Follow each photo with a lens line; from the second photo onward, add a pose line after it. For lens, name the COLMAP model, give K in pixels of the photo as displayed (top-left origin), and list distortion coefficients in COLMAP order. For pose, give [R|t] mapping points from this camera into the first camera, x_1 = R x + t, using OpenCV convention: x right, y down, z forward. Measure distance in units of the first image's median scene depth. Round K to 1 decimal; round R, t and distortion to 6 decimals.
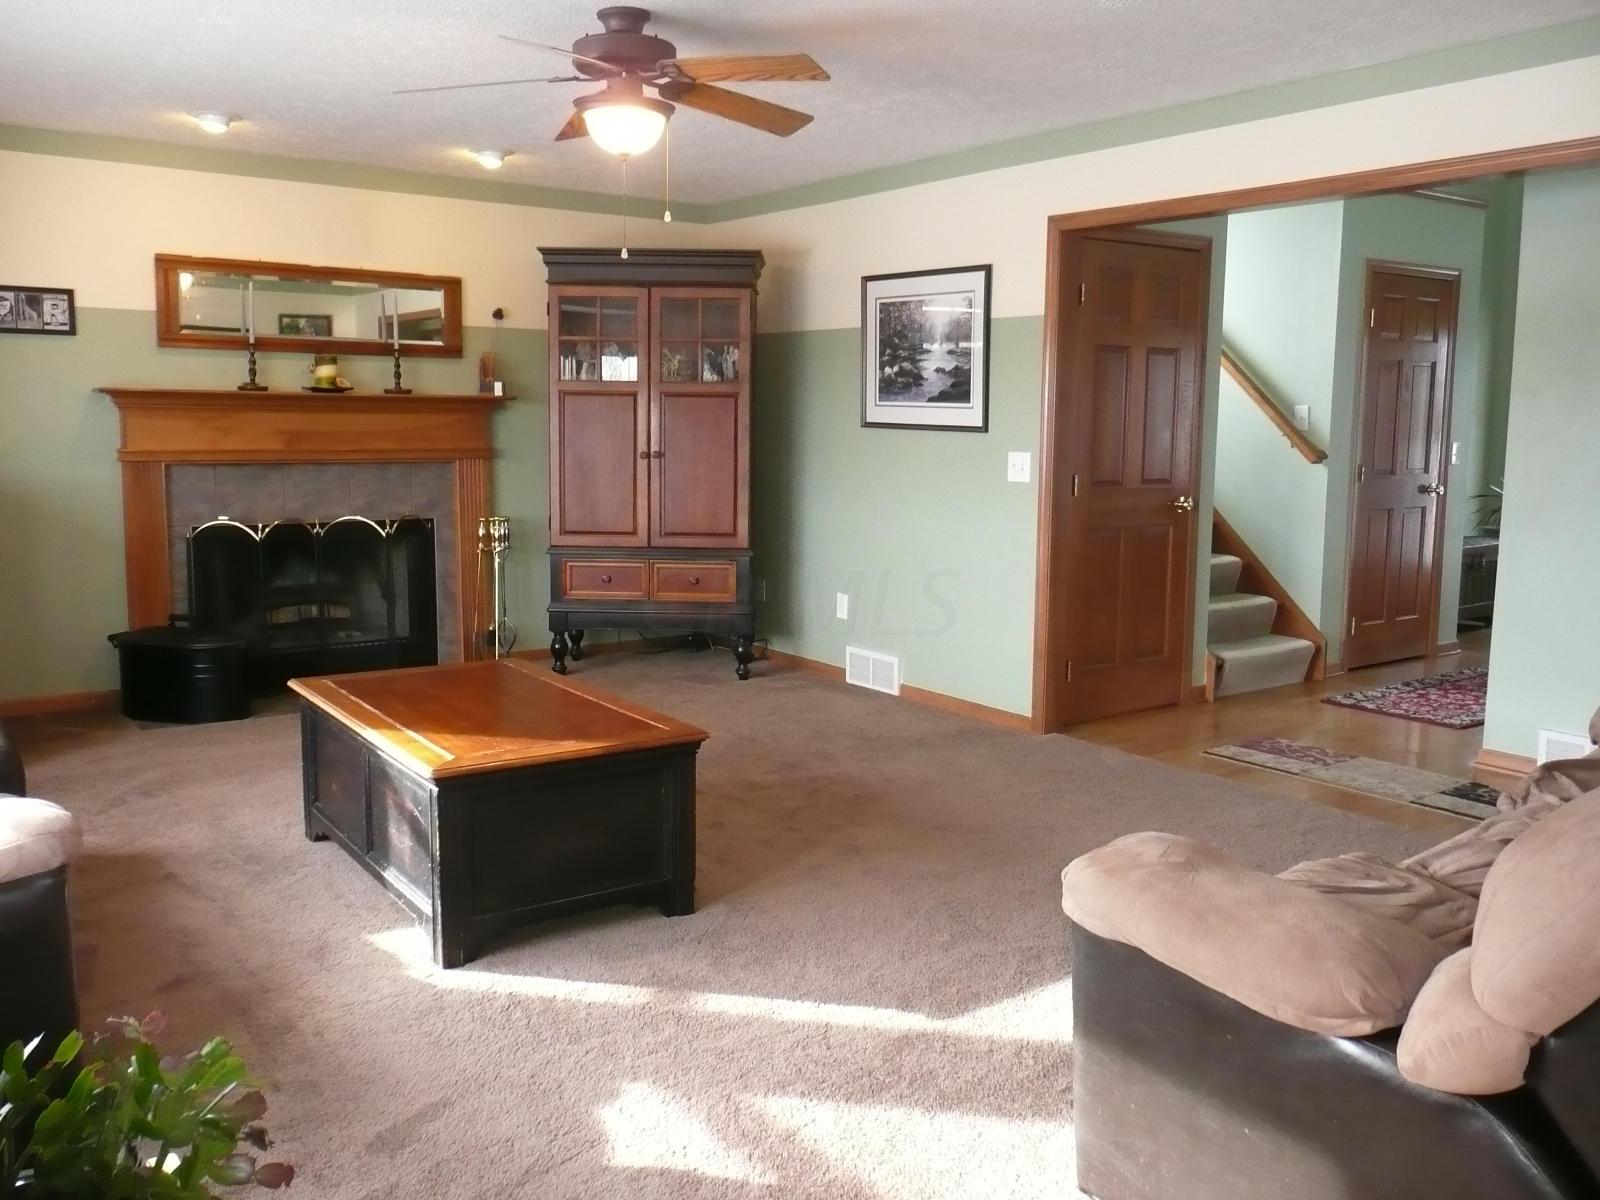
lens RADIAL K [[1356.8, 0, 804.5], [0, 1356.8, 596.0], [0, 0, 1]] dist [-0.049595, 0.044705]
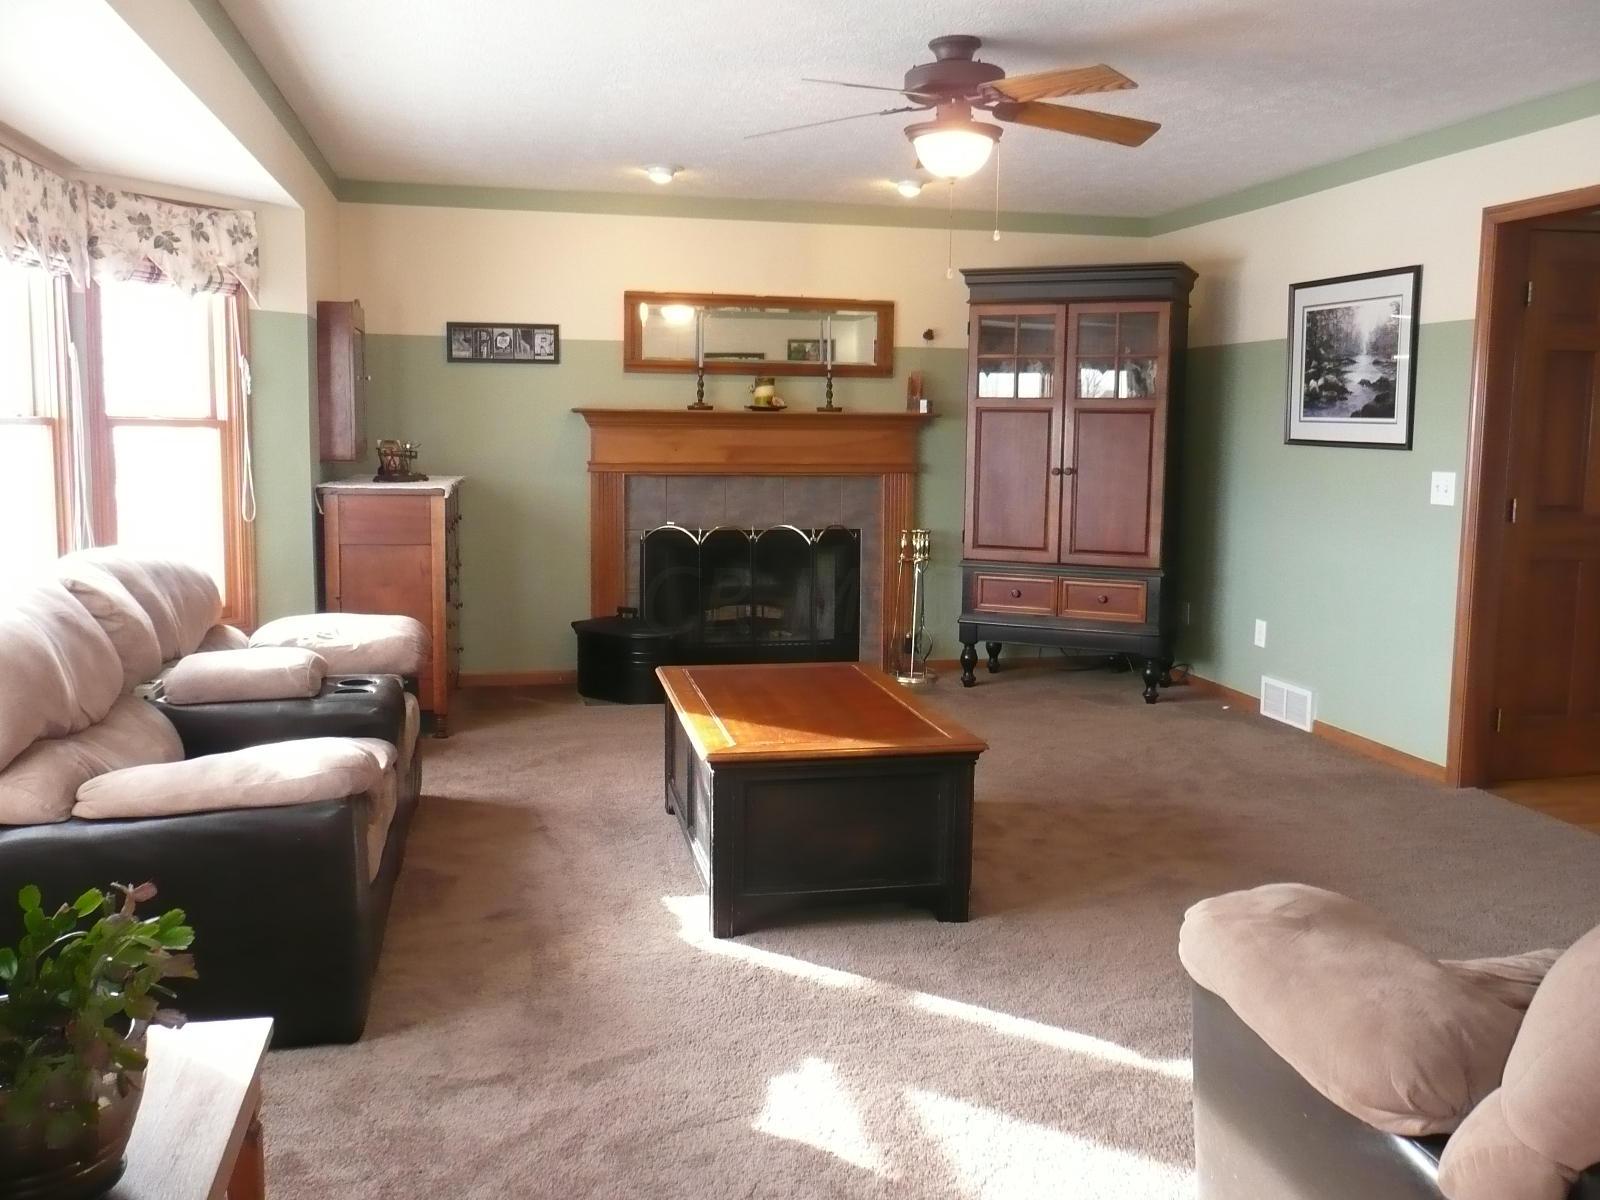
lens RADIAL K [[1356.8, 0, 804.7], [0, 1356.8, 594.9], [0, 0, 1]] dist [-0.049595, 0.044705]
pose [[0.913698, 0.044911, -0.403906, 0.139735], [-0.050571, 0.998715, -0.003351, -0.000086], [0.403236, 0.023488, 0.914795, 0.013261]]
